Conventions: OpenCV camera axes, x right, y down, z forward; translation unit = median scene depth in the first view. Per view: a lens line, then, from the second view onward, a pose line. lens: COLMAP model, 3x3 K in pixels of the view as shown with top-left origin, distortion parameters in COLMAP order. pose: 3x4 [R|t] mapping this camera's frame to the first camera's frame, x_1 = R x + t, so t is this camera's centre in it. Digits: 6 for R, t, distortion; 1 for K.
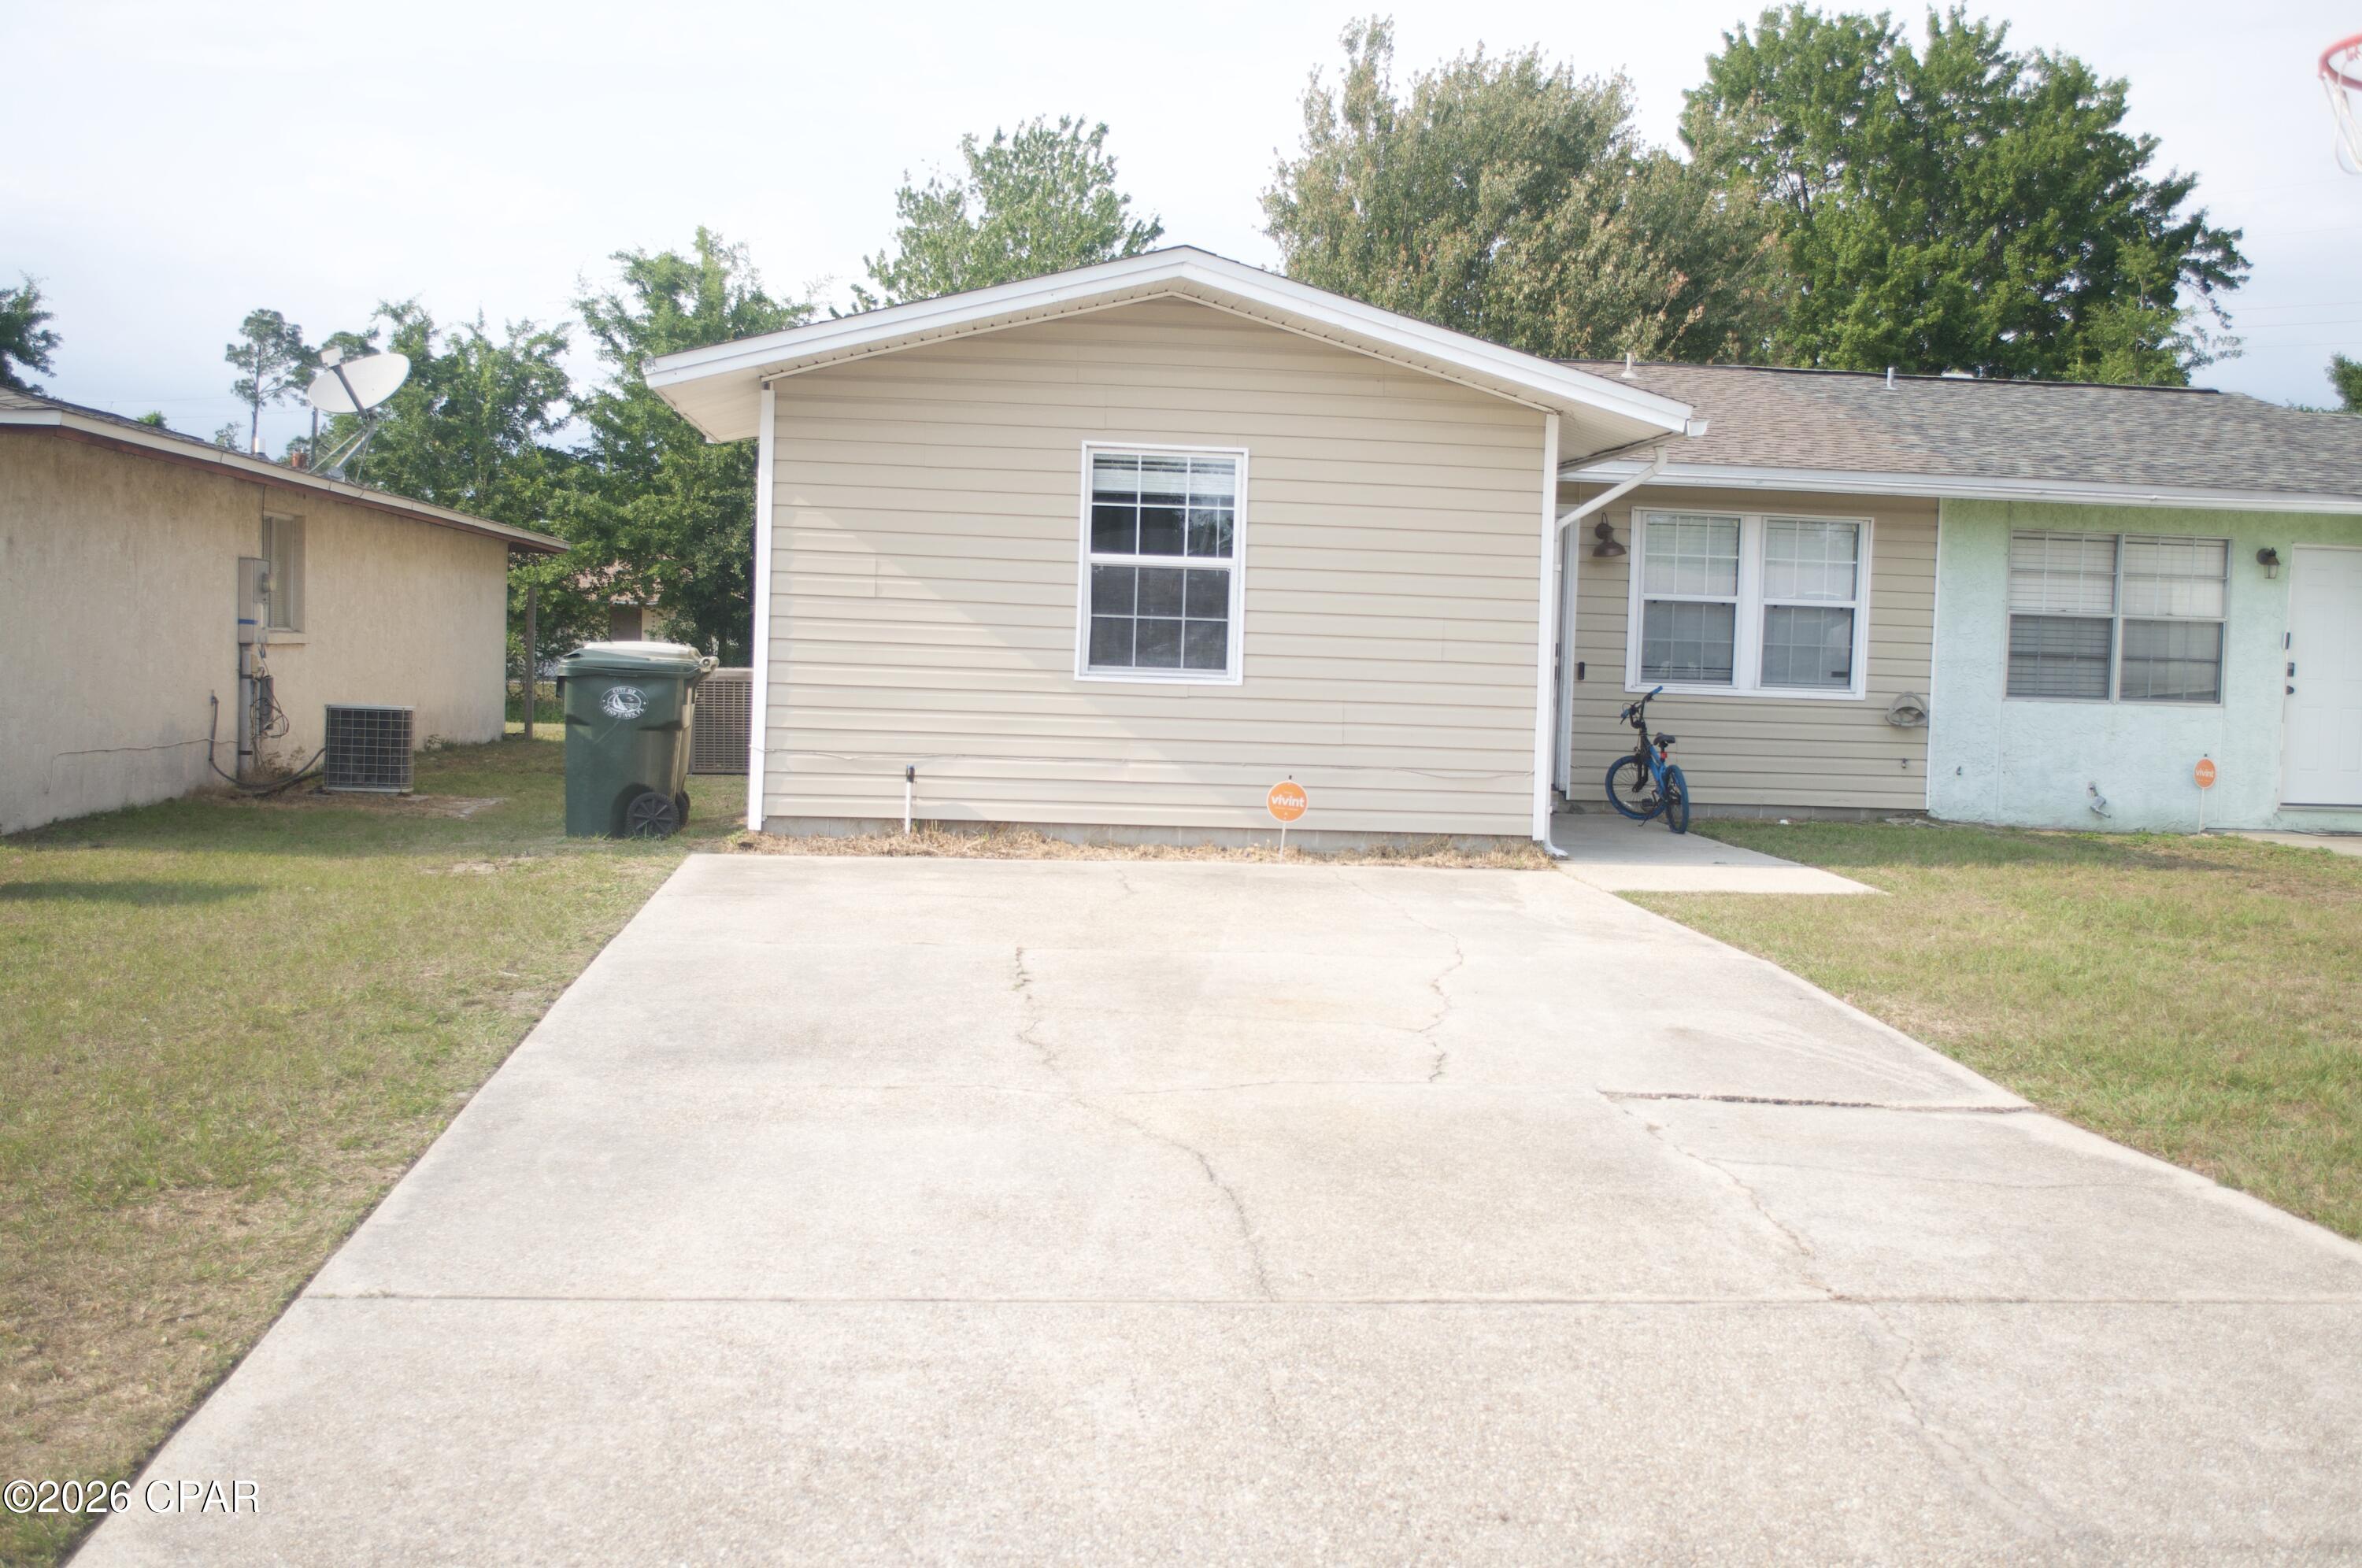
lens RADIAL K [[2382.1, 0, 1181.0], [0, 2382.1, 784.0], [0, 0, 1]] dist [-0.040677, 0.002099]
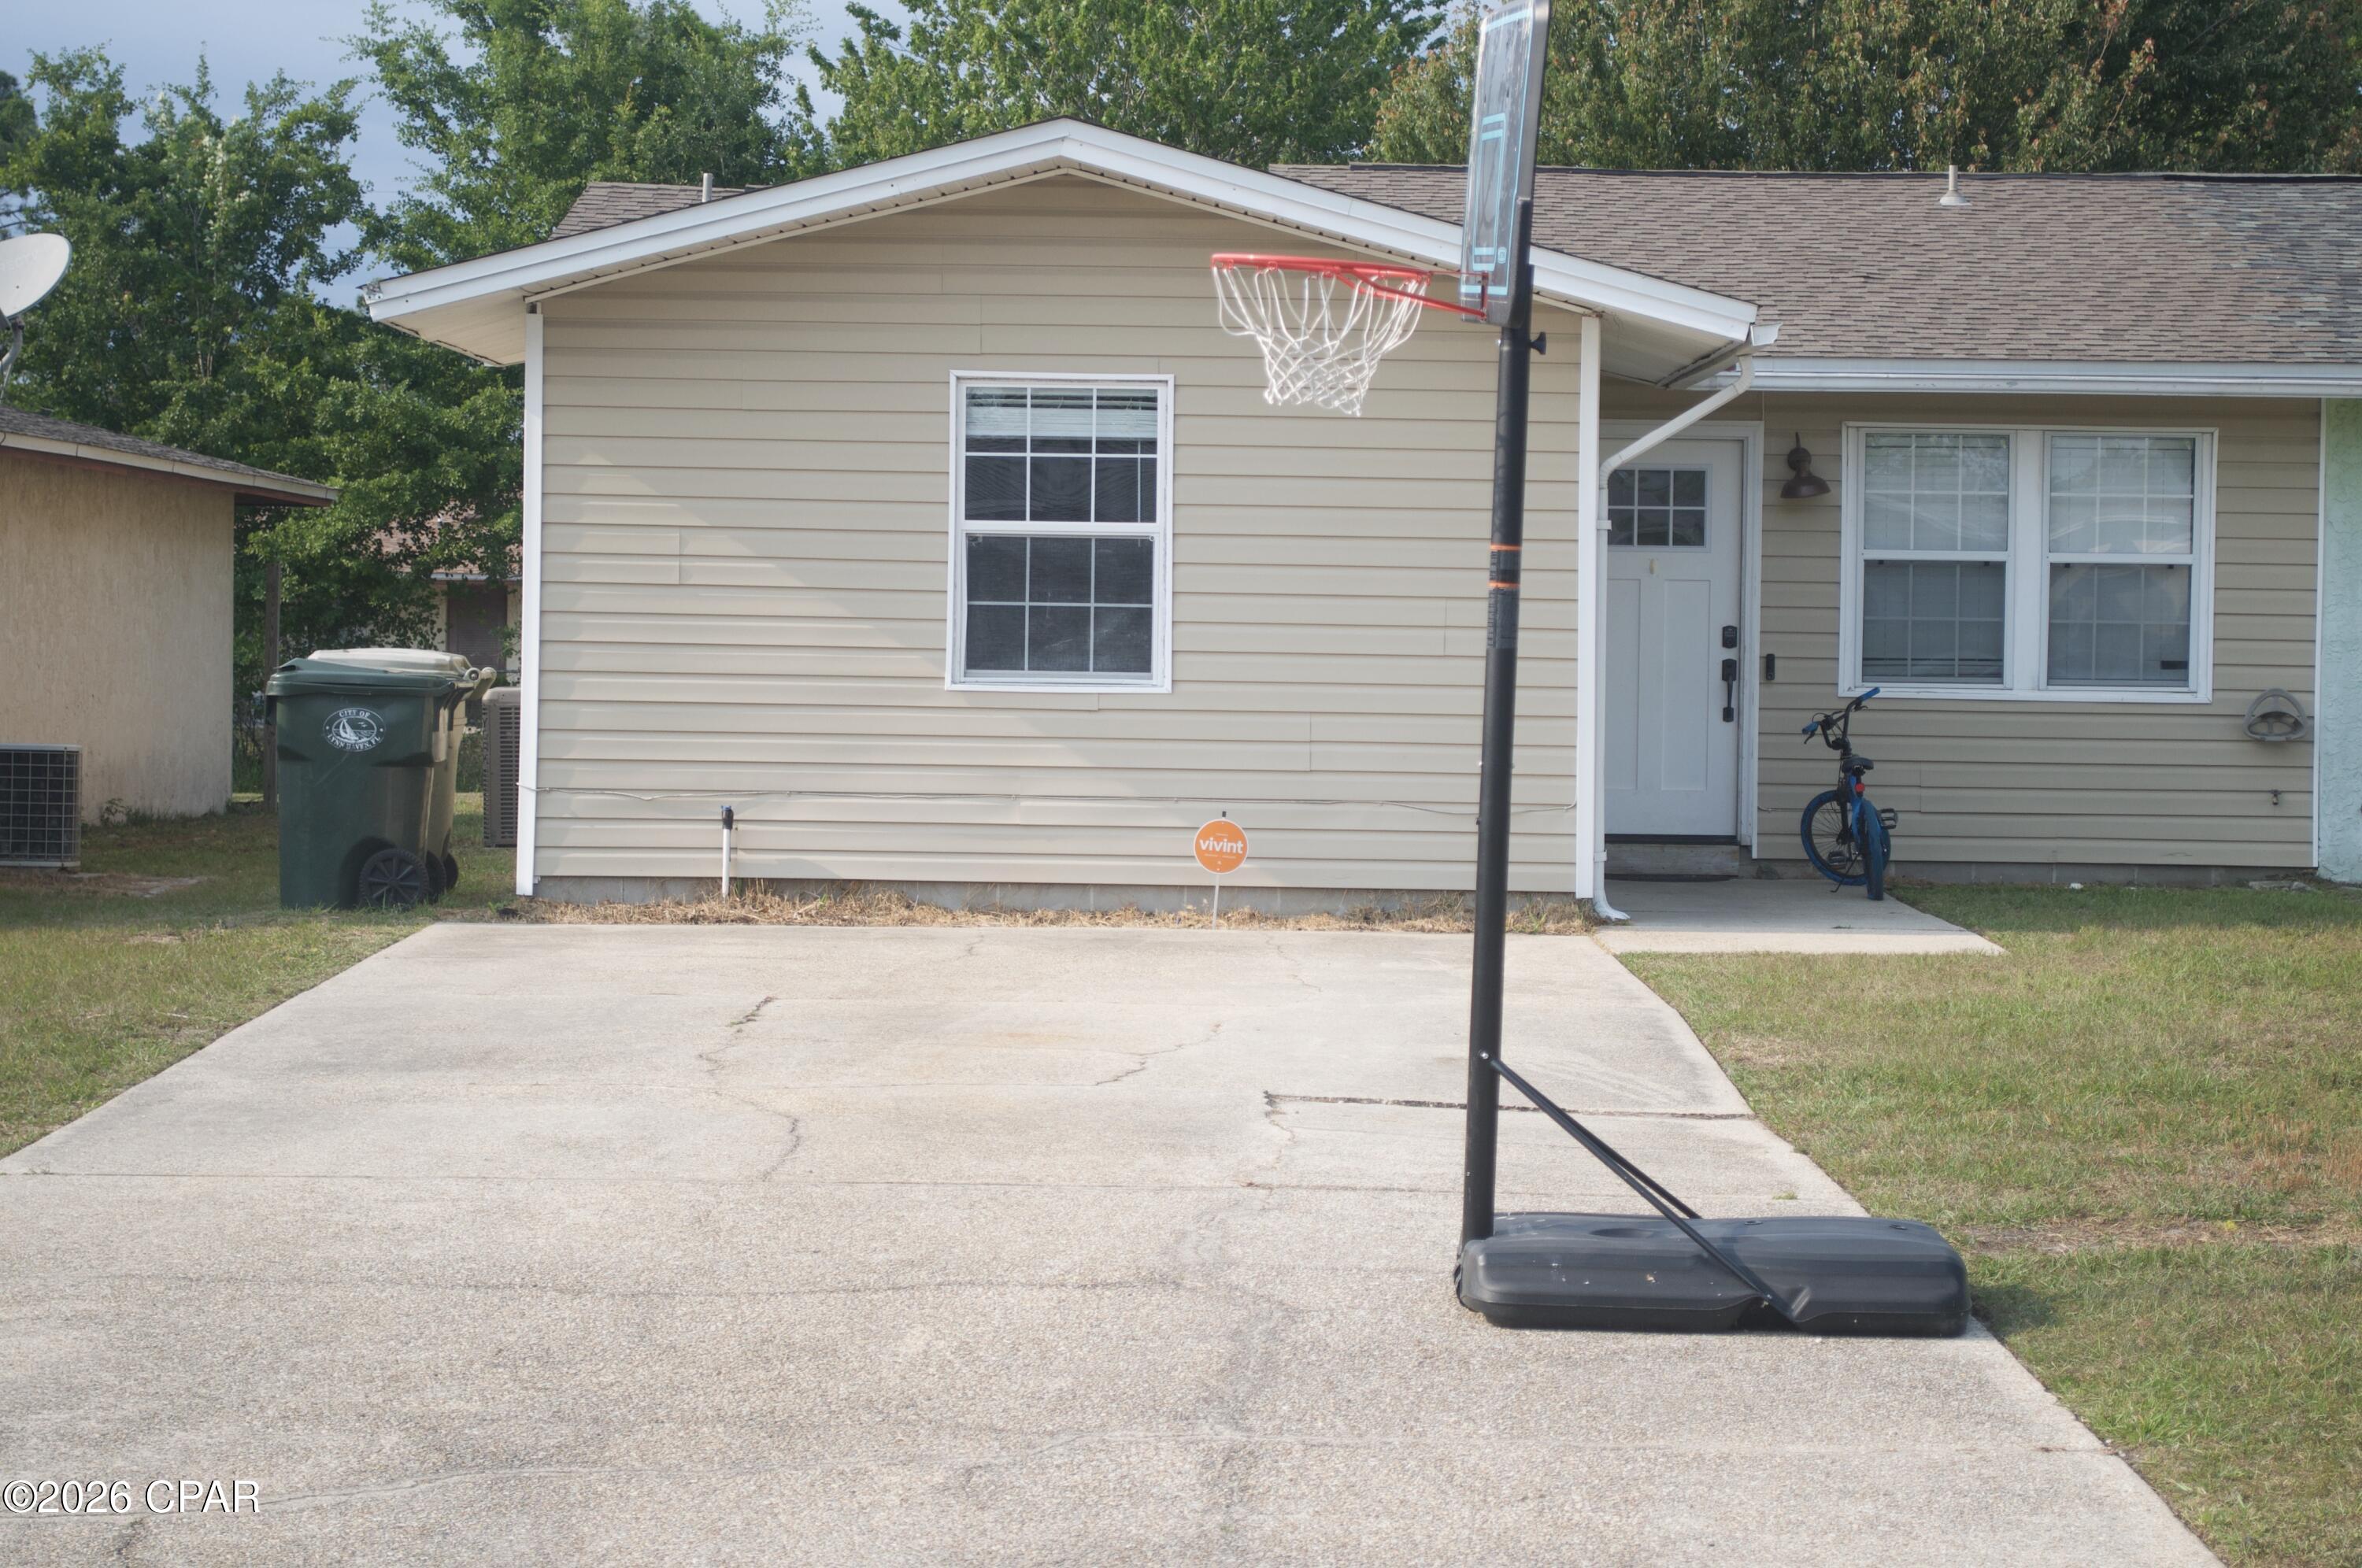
lens RADIAL K [[5037.6, 0, 1181.0], [0, 5037.6, 784.0], [0, 0, 1]] dist [0.072021, 0.331968]
pose [[0.994766, -0.015228, -0.101039, 0.186287], [0.012176, 0.999453, -0.030754, 0.035142], [0.101452, 0.029363, 0.994407, -0.559887]]
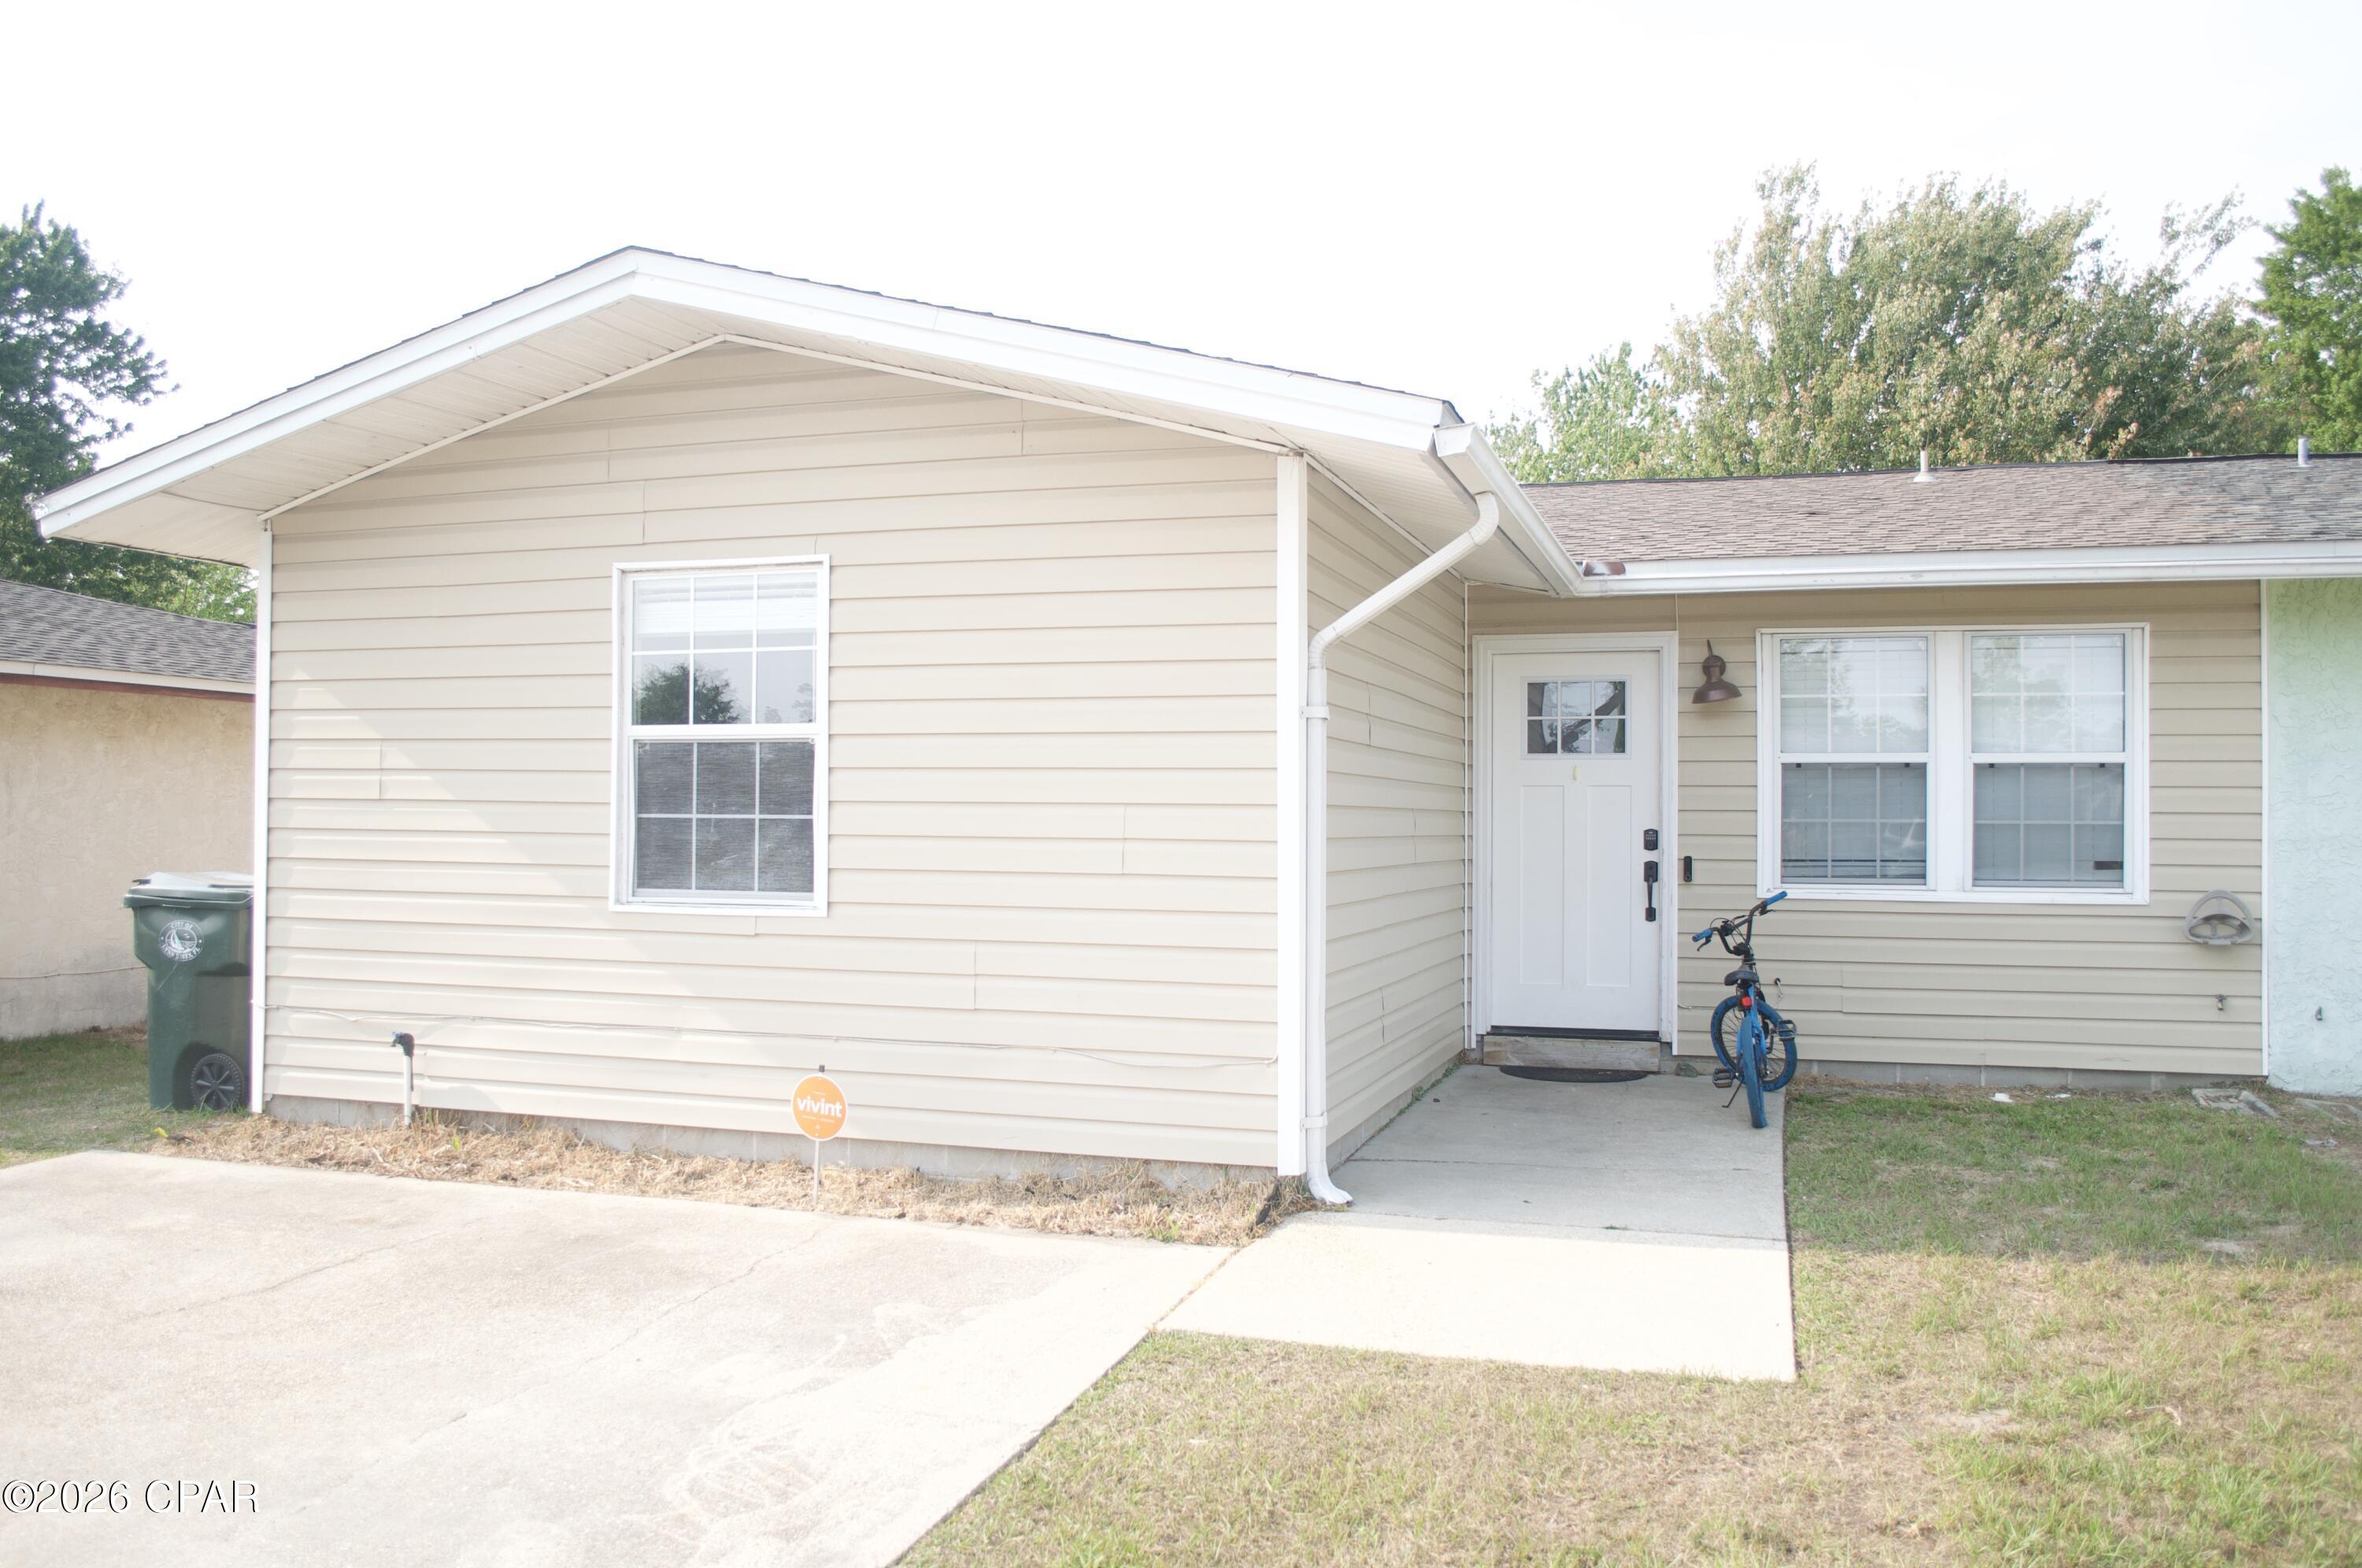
lens RADIAL K [[1858.6, 0, 1181.0], [0, 1858.6, 784.0], [0, 0, 1]] dist [-0.075656, 0.002874]
pose [[0.919128, -0.034471, -0.392447, 0.311902], [0.001678, 0.996498, -0.083598, -0.035009], [0.393955, 0.076179, 0.915968, 0.570149]]
